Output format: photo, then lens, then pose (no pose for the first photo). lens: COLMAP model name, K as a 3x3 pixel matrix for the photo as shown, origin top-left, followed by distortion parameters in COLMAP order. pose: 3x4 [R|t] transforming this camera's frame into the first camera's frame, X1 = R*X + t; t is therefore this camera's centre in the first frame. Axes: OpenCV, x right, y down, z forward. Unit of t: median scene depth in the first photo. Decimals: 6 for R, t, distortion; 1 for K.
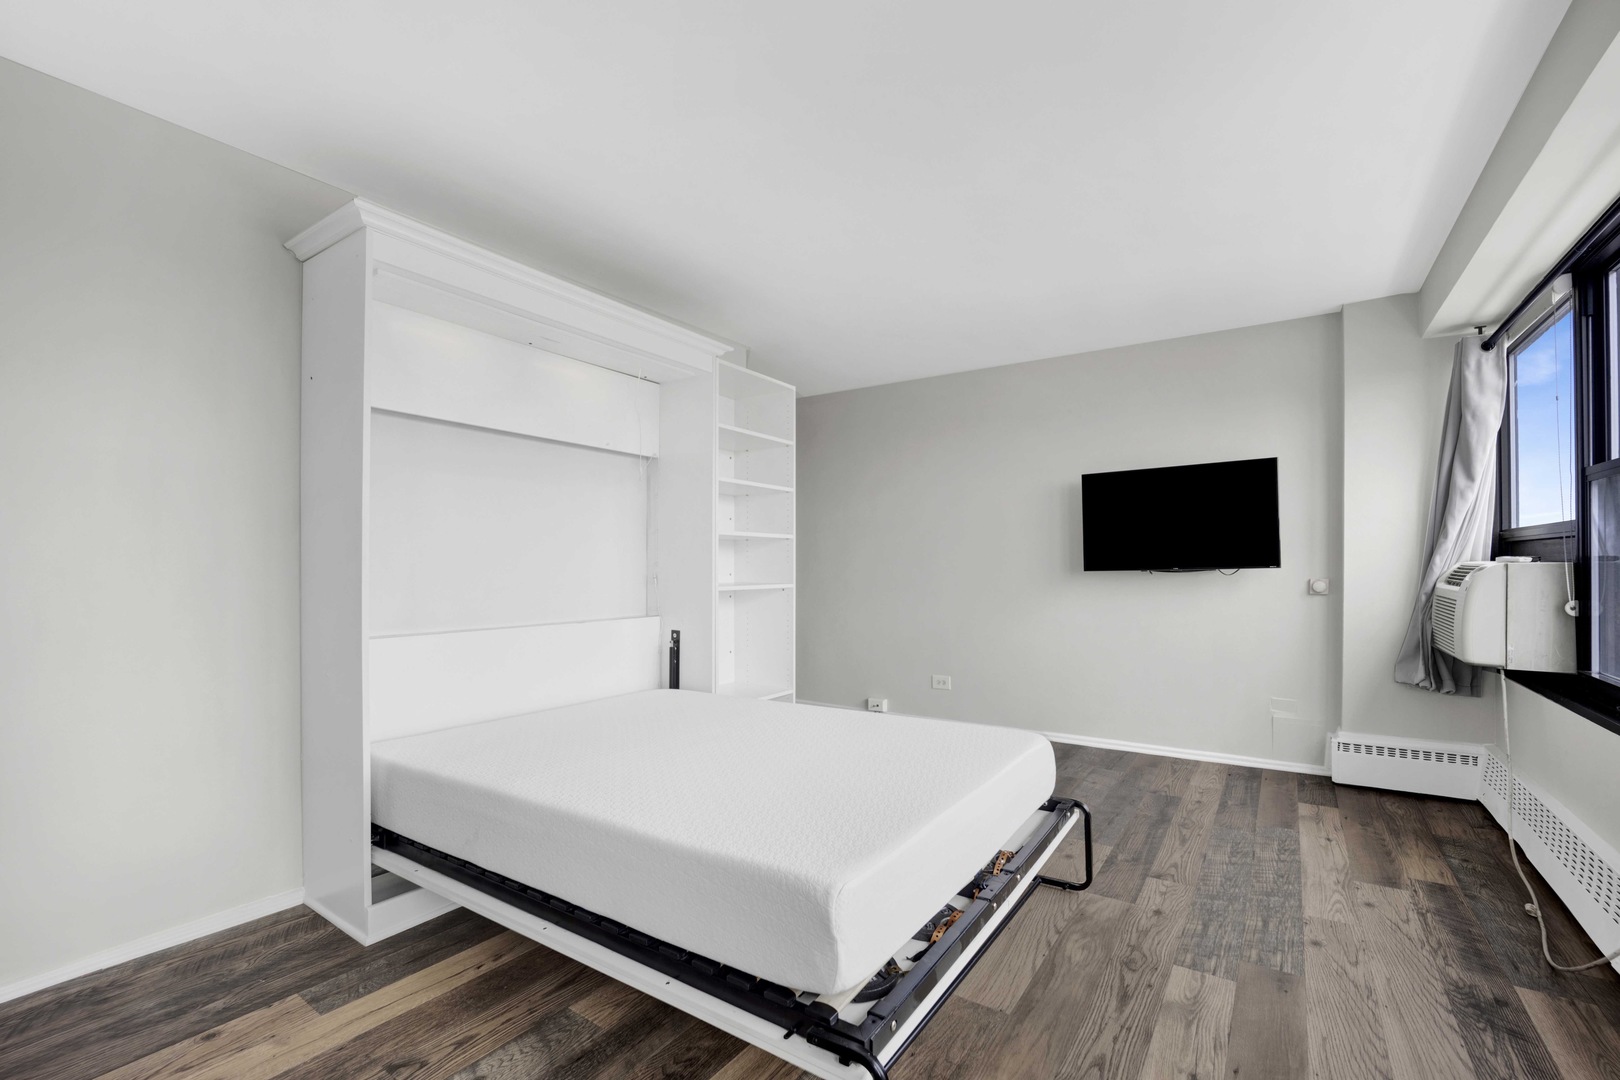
lens RADIAL K [[690.0, 0, 846.5], [0, 690.0, 548.3], [0, 0, 1]] dist [-0.020191, 0.000829]
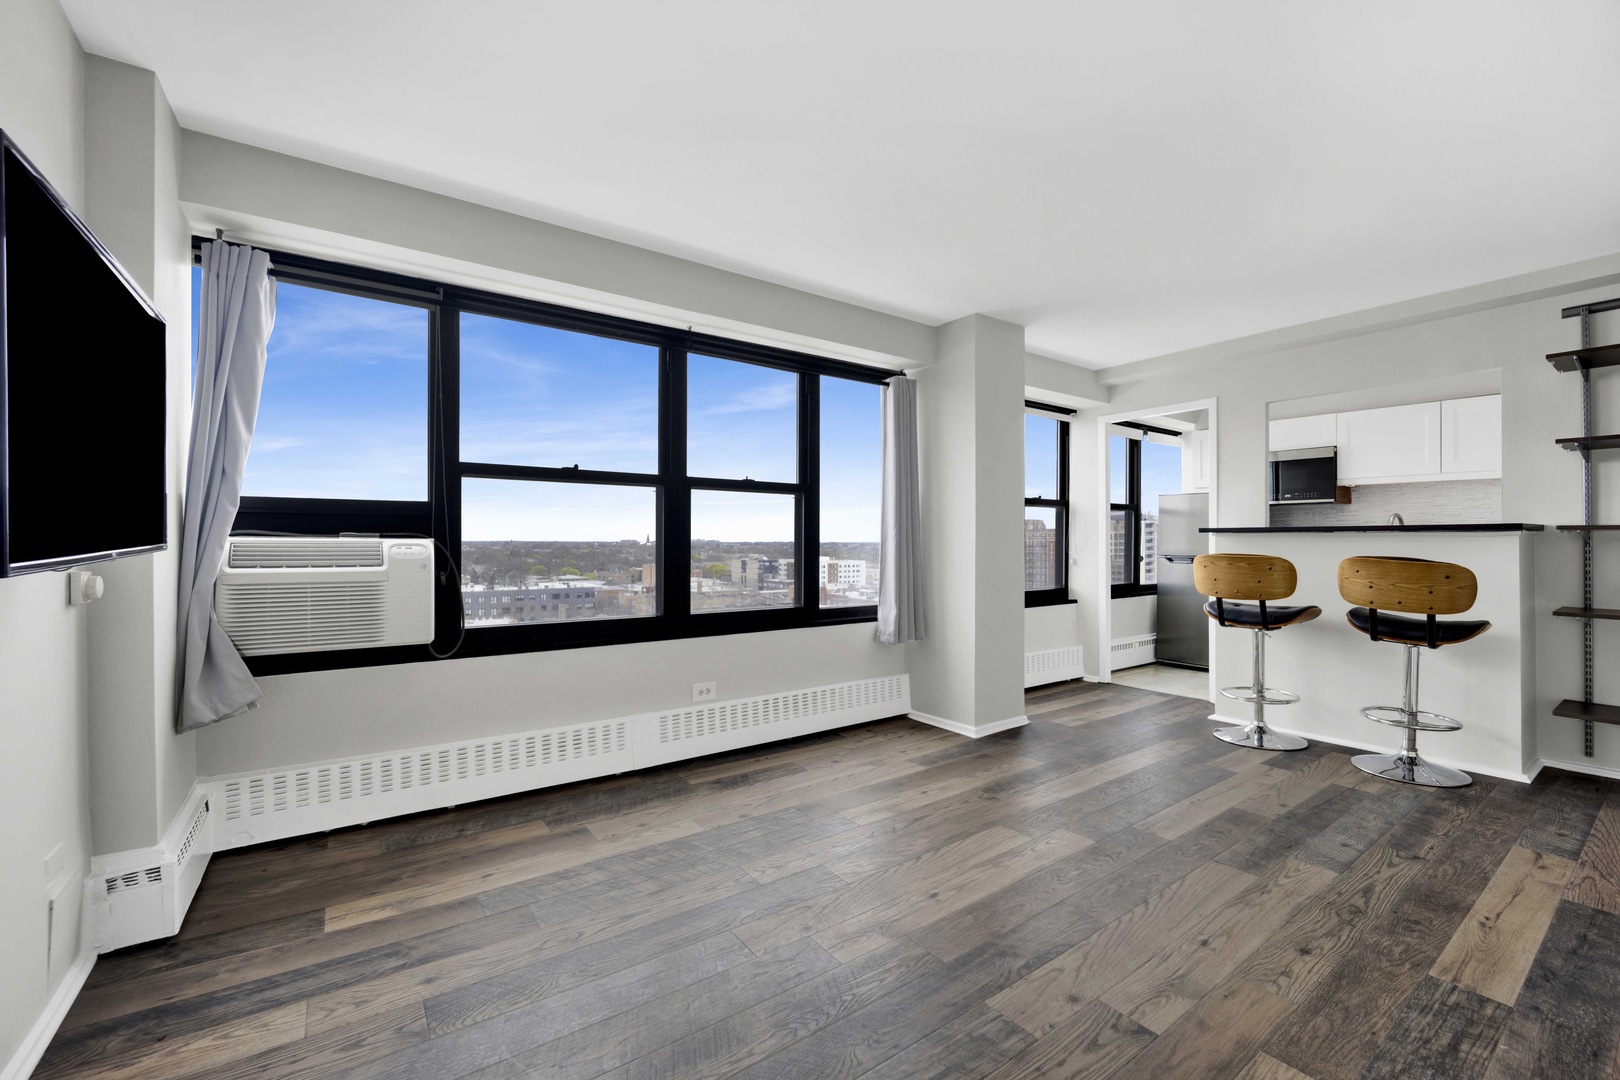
lens RADIAL K [[666.4, 0, 804.9], [0, 666.4, 539.8], [0, 0, 1]] dist [-0.026214, 0.000291]
pose [[-0.925923, 0.000783, 0.377711, 0.063662], [-0.006302, 0.999827, -0.017522, 0.041933], [-0.377659, -0.018605, -0.925758, 2.126560]]
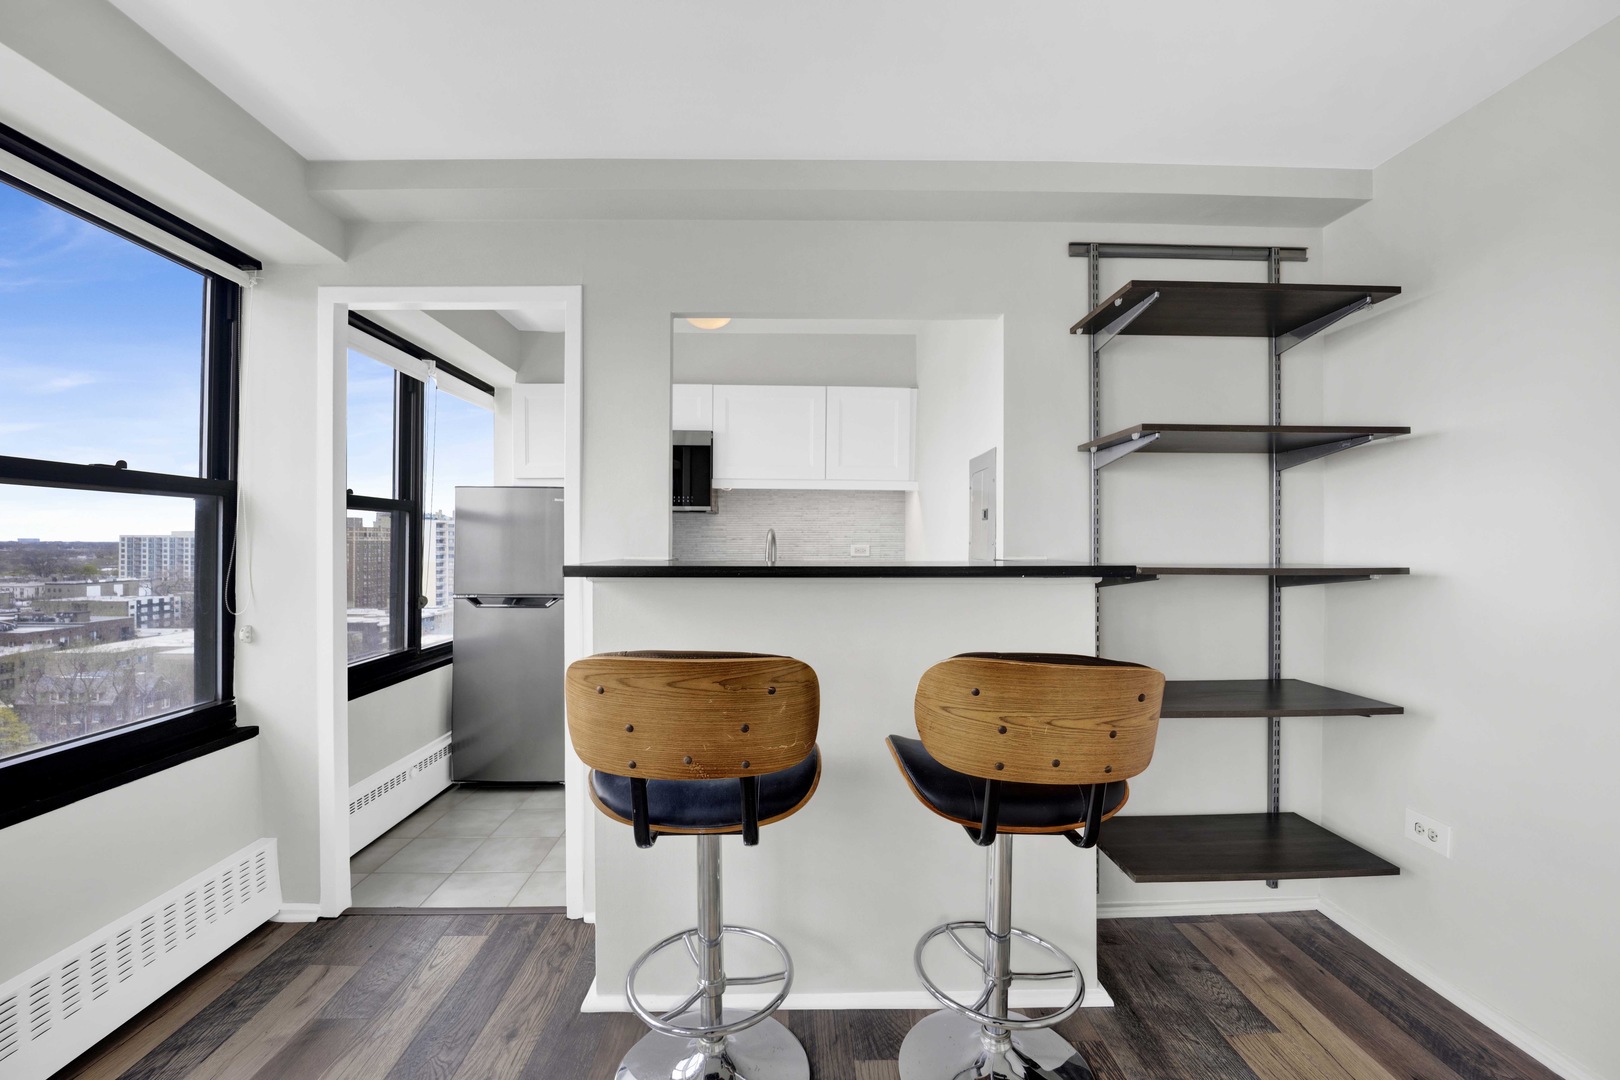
lens RADIAL K [[666.4, 0, 804.9], [0, 666.4, 539.8], [0, 0, 1]] dist [-0.026214, 0.000291]
pose [[-0.827393, -0.002372, -0.561618, -0.074926], [0.007817, 0.999846, -0.015738, -0.049489], [0.561569, -0.017411, -0.827247, 0.690796]]
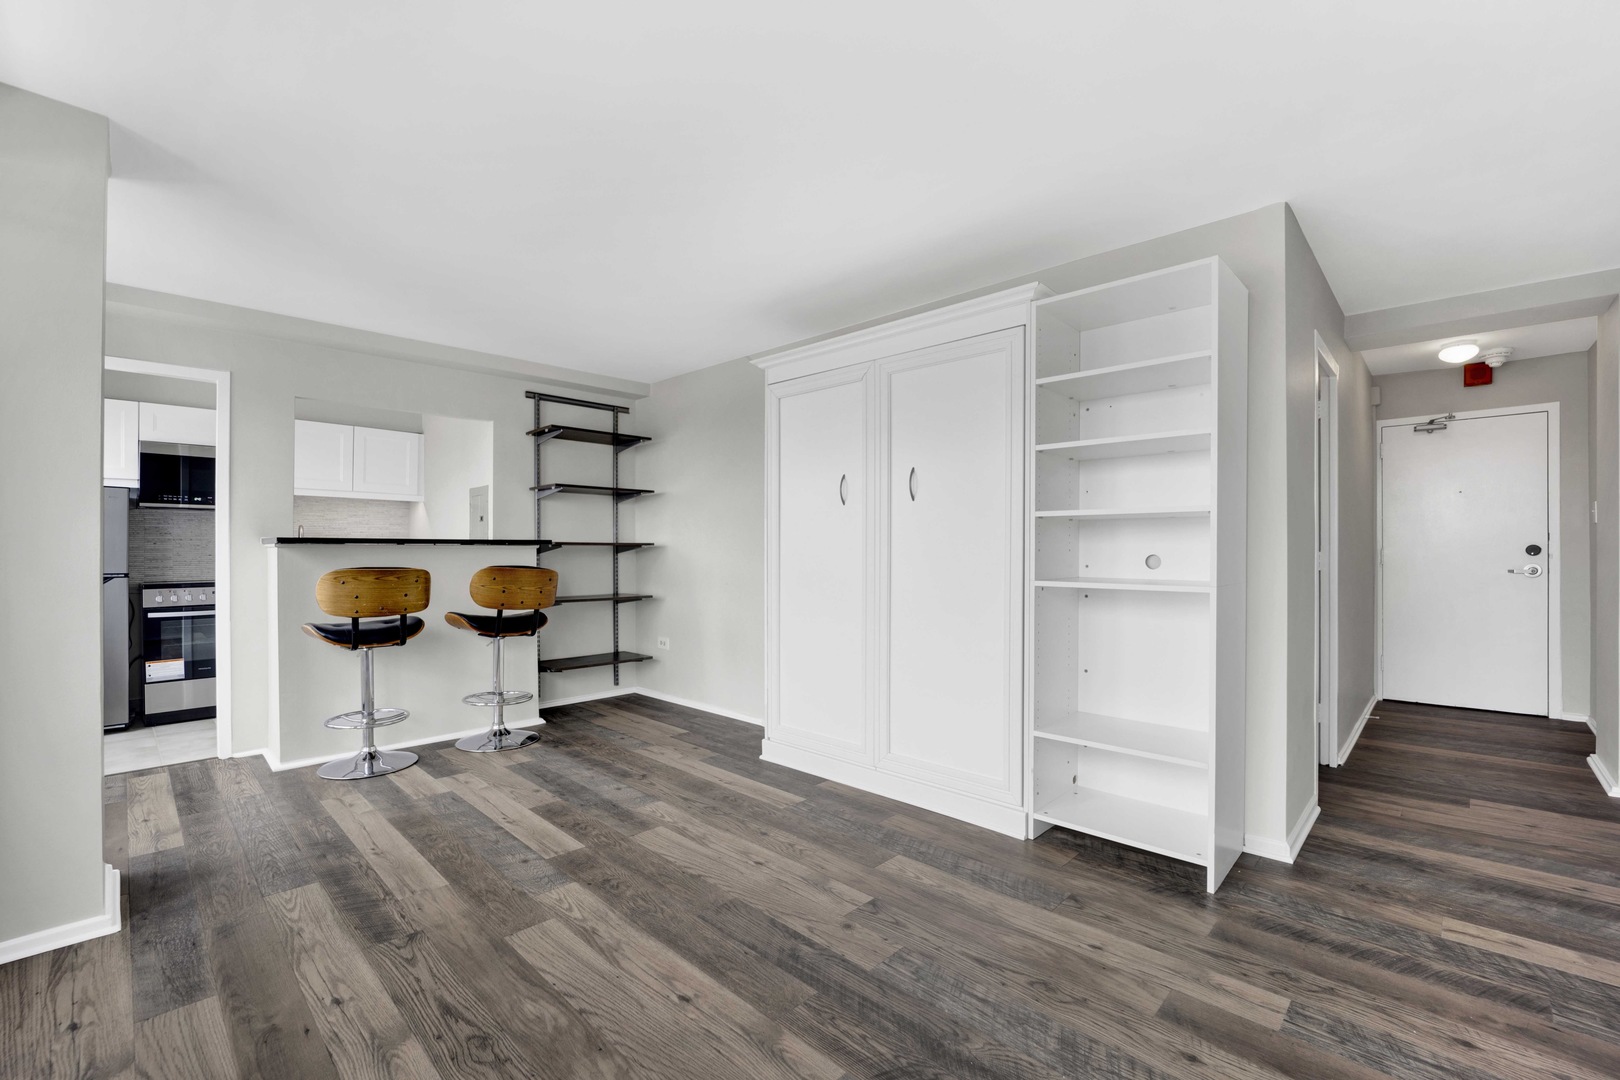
lens RADIAL K [[678.4, 0, 803.3], [0, 678.4, 547.1], [0, 0, 1]] dist [-0.028459, 0.001350]
pose [[-0.197671, -0.005277, -0.980254, 1.031493], [0.018098, 0.999795, -0.009032, 0.026852], [0.980101, -0.019526, -0.197535, 1.422525]]
